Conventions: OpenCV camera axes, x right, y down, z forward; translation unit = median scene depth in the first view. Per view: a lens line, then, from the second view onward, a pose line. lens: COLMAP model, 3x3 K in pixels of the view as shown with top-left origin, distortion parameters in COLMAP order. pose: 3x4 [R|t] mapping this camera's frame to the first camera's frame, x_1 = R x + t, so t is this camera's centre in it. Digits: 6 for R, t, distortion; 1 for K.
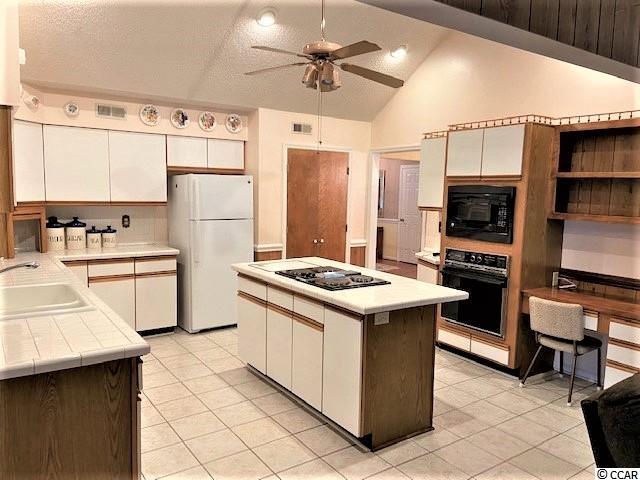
lens RADIAL K [[482.0, 0, 317.1], [0, 482.0, 241.1], [0, 0, 1]] dist [0.083526, -0.054777]
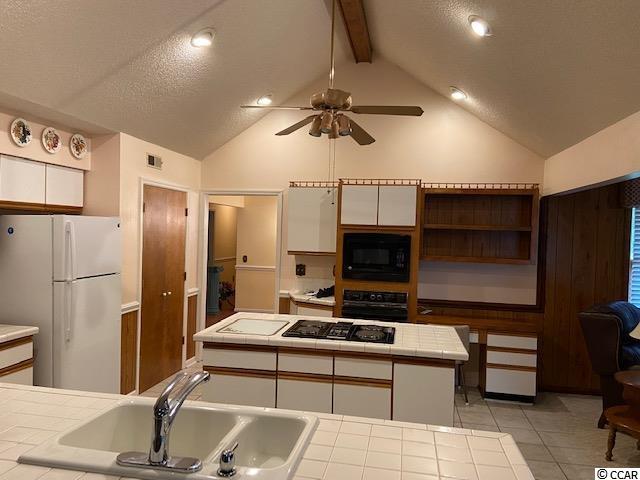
lens RADIAL K [[482.0, 0, 318.2], [0, 482.0, 241.7], [0, 0, 1]] dist [0.083526, -0.054777]
pose [[0.714650, -0.014355, 0.699335, -0.519649], [0.061718, 0.997184, -0.042601, -0.049758], [-0.696754, 0.073607, 0.713523, 0.255868]]
